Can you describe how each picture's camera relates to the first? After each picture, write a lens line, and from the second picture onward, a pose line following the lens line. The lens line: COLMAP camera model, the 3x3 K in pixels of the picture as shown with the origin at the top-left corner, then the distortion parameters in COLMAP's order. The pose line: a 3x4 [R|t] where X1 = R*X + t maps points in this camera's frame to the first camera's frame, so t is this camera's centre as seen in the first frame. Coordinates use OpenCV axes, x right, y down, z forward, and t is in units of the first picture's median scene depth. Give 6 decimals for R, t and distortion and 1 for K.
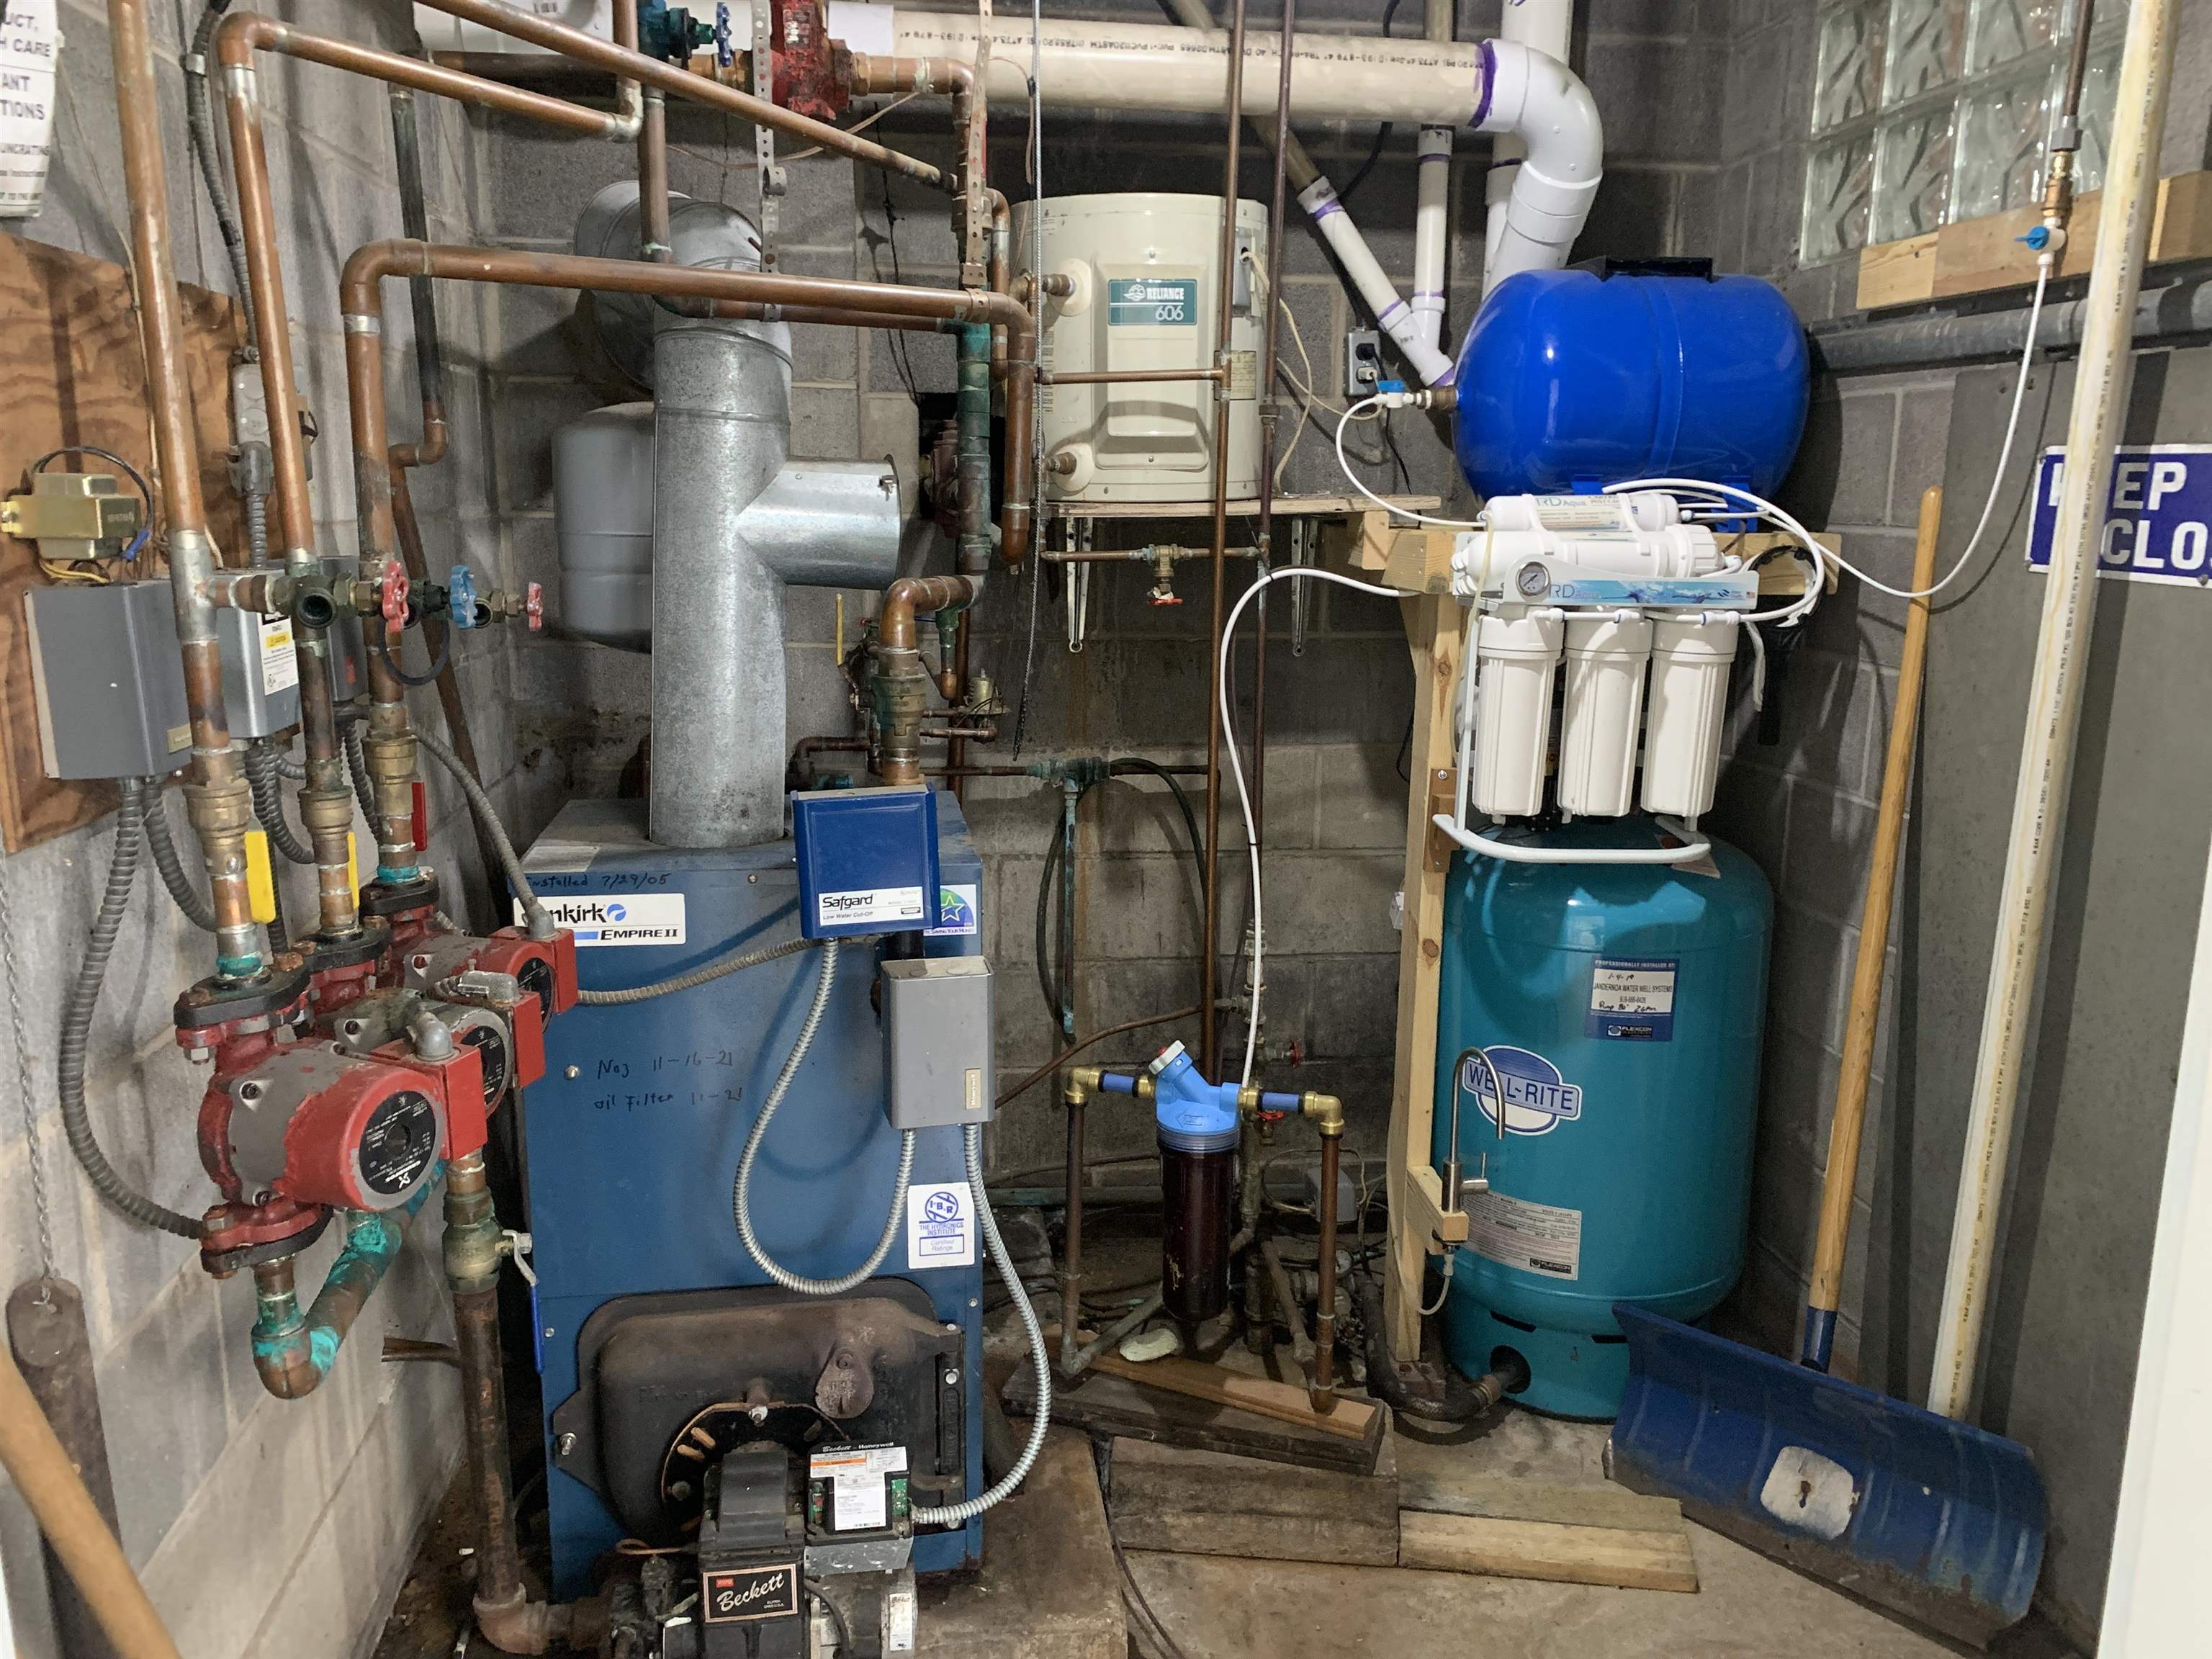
lens RADIAL K [[1689.7, 0, 1121.0], [0, 1689.7, 827.2], [0, 0, 1]] dist [0.050442, -0.050297]
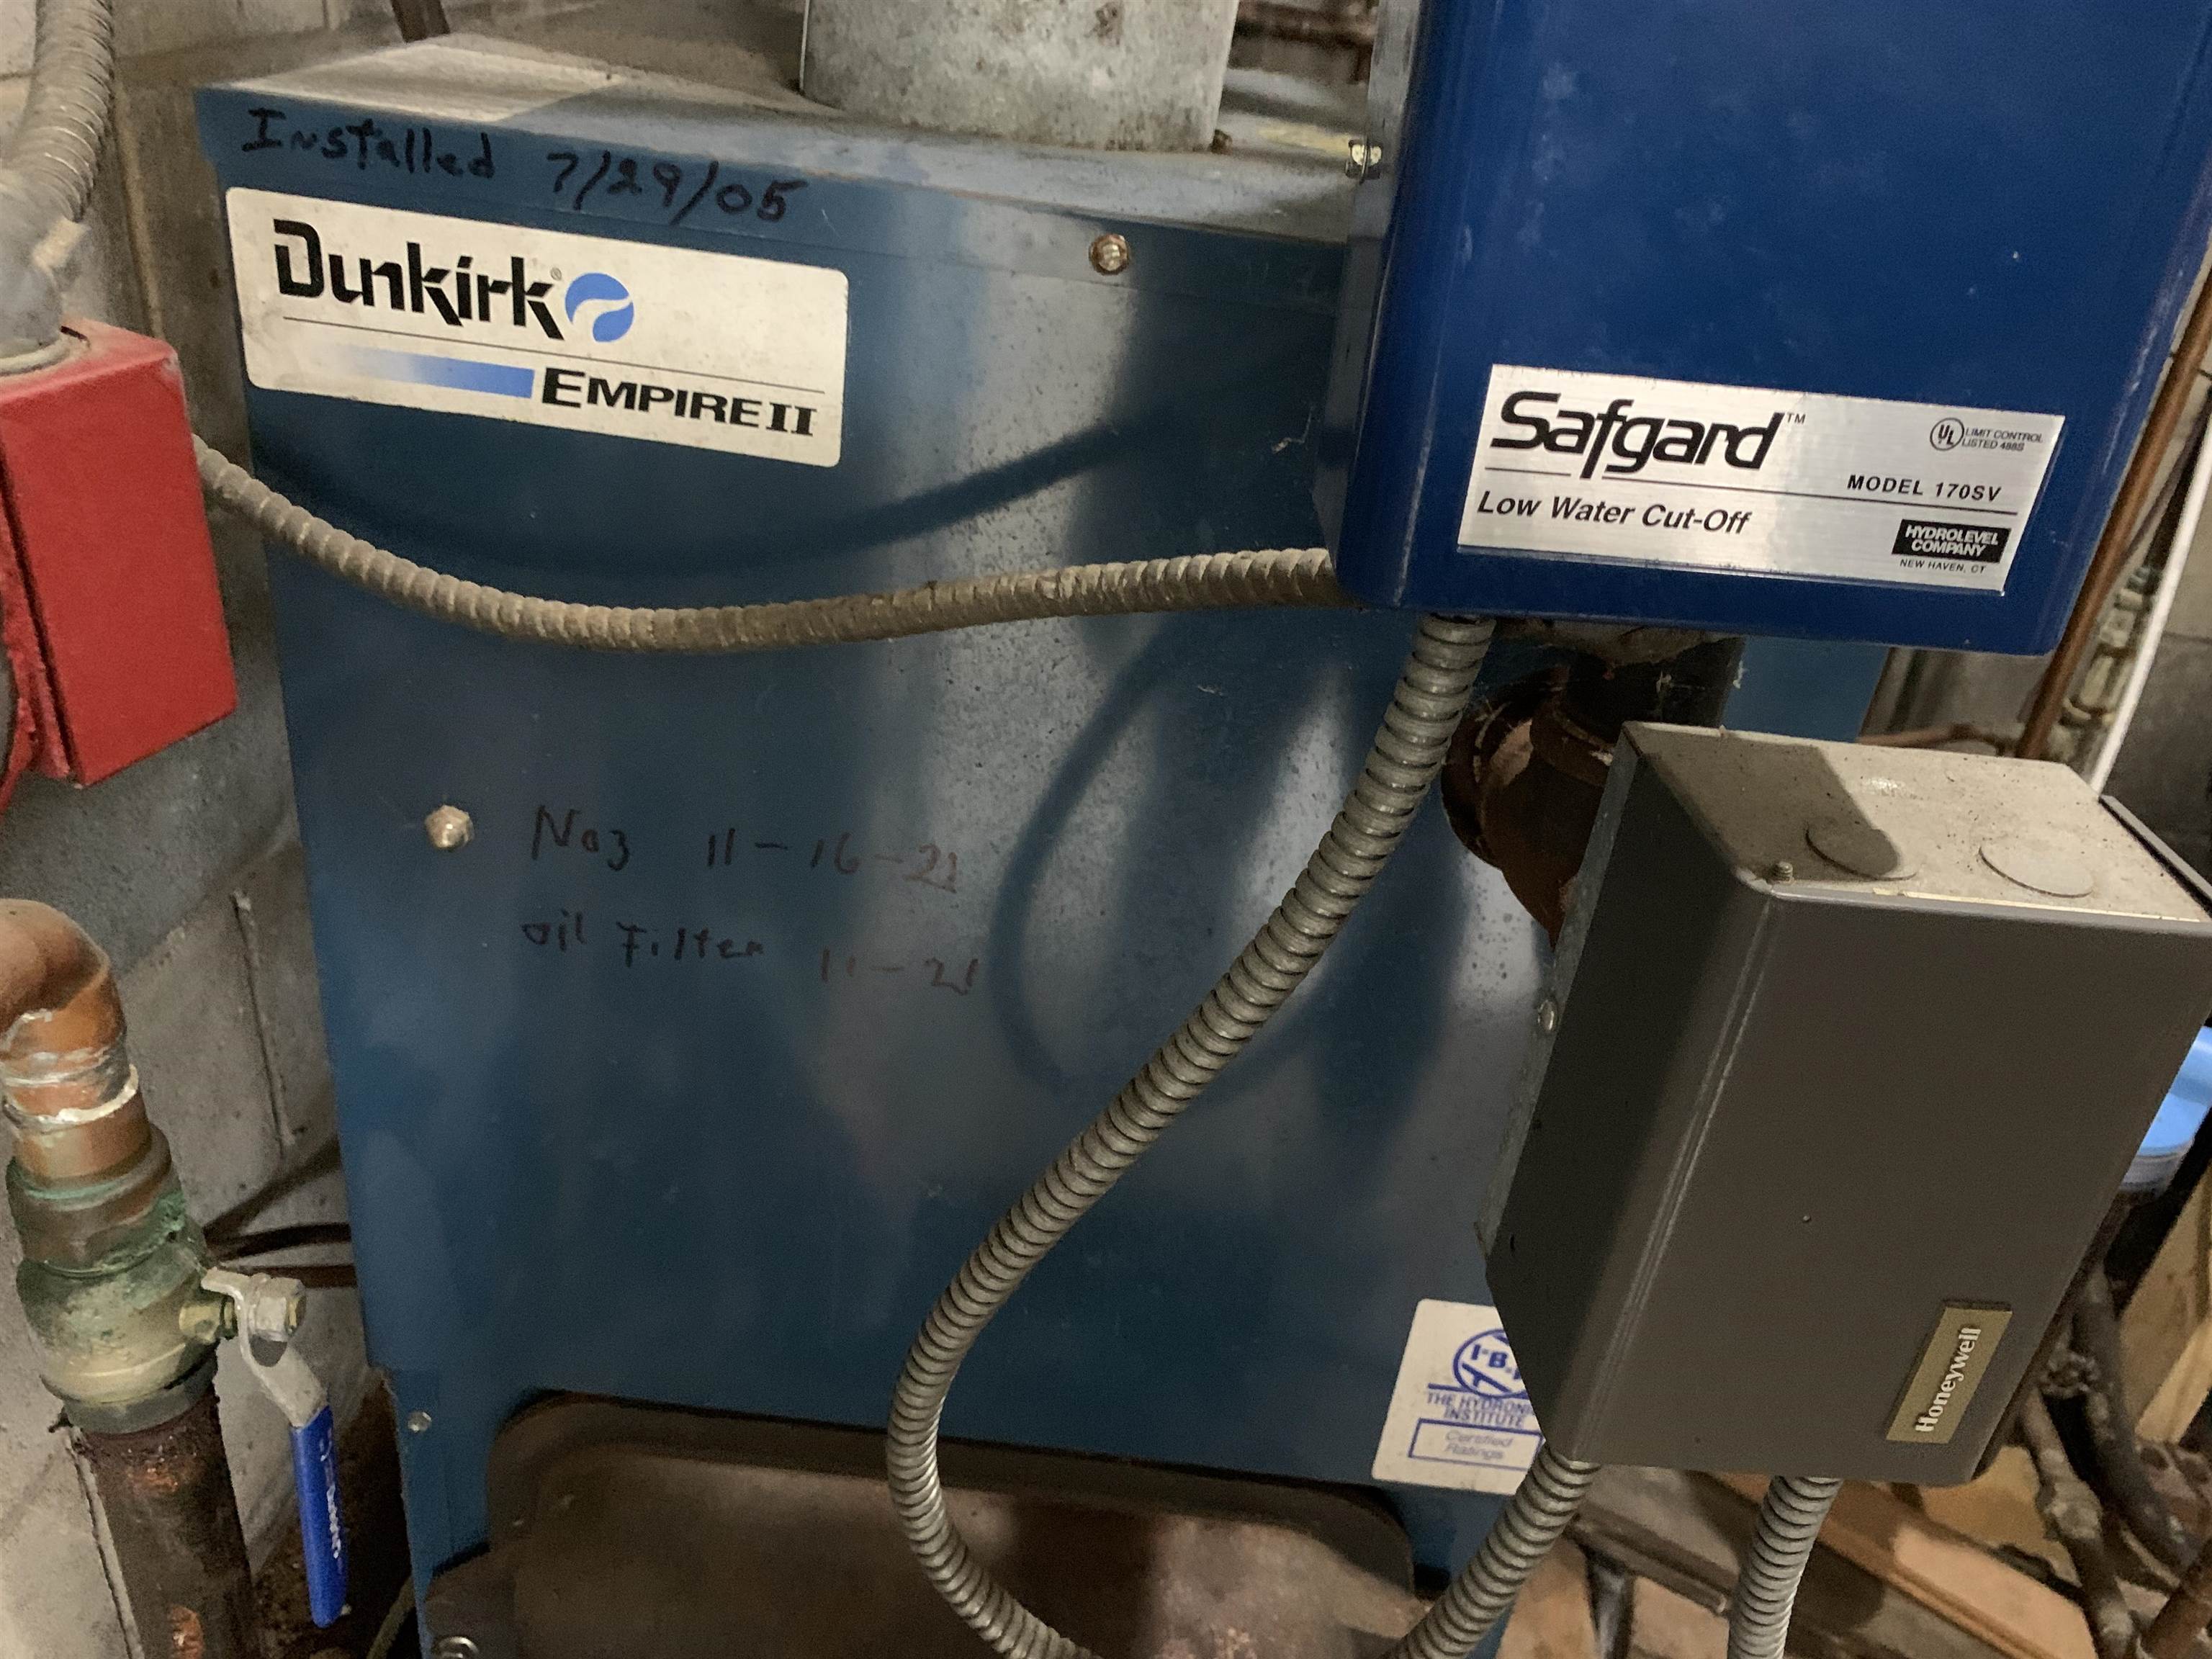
lens RADIAL K [[1689.7, 0, 1121.3], [0, 1689.7, 839.3], [0, 0, 1]] dist [0.050442, -0.050297]
pose [[0.971604, 0.197884, -0.129718, -0.166712], [-0.149547, 0.938426, 0.311437, 0.033061], [0.183359, -0.283195, 0.941371, 0.740288]]
